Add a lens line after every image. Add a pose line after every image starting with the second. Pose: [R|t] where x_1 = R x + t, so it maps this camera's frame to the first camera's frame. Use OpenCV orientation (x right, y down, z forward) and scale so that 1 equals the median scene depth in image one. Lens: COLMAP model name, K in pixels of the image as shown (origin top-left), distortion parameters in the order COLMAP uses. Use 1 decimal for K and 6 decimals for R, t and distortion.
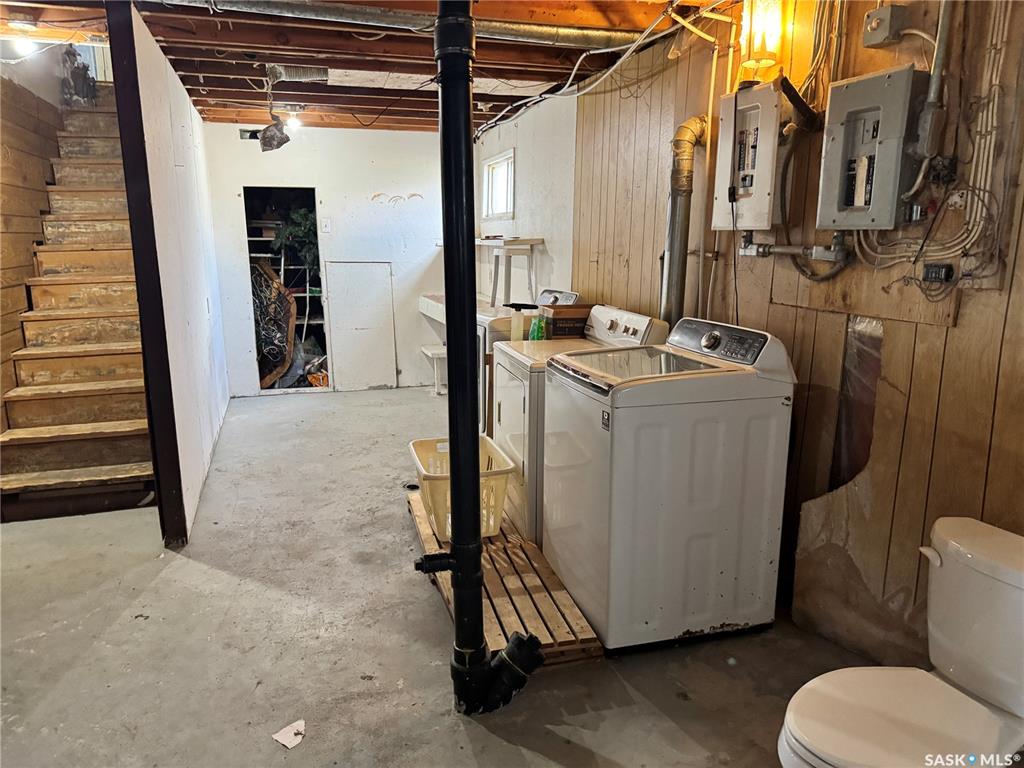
lens RADIAL K [[704.4, 0, 514.0], [0, 704.4, 384.4], [0, 0, 1]] dist [0.013666, -0.011117]
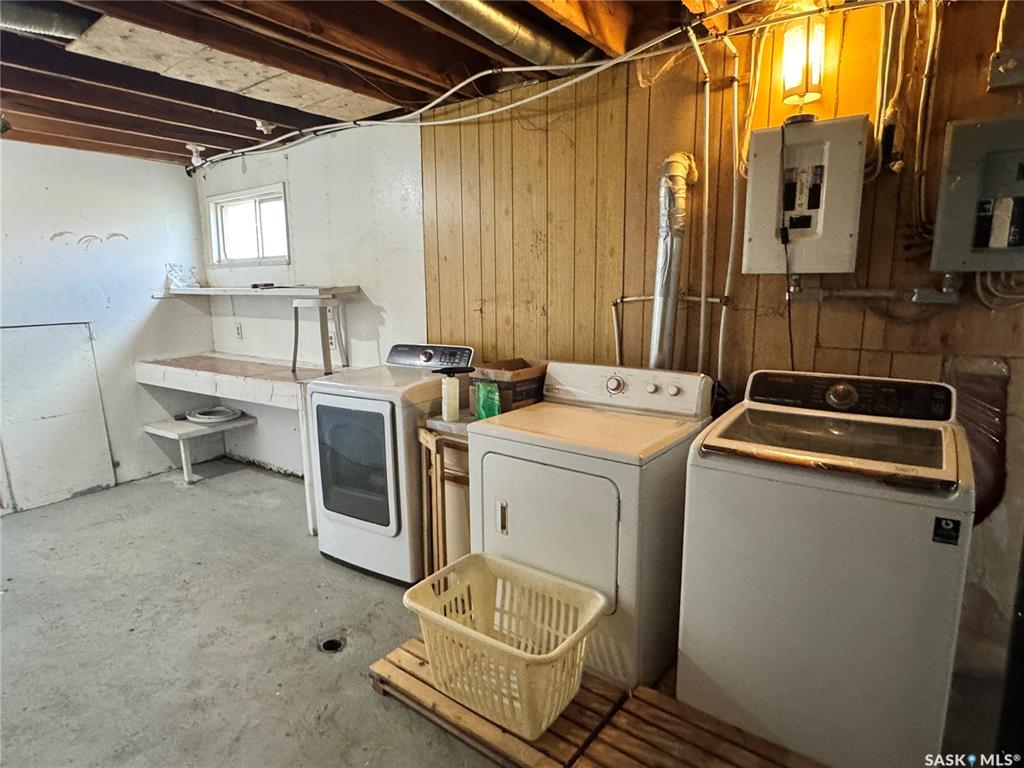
lens RADIAL K [[577.7, 0, 510.3], [0, 577.7, 379.5], [0, 0, 1]] dist [-0.002253, 0.000969]
pose [[0.800588, -0.121441, 0.586780, -0.310941], [0.141438, 0.989876, 0.011891, -0.097820], [-0.582283, 0.073473, 0.809659, 0.421065]]
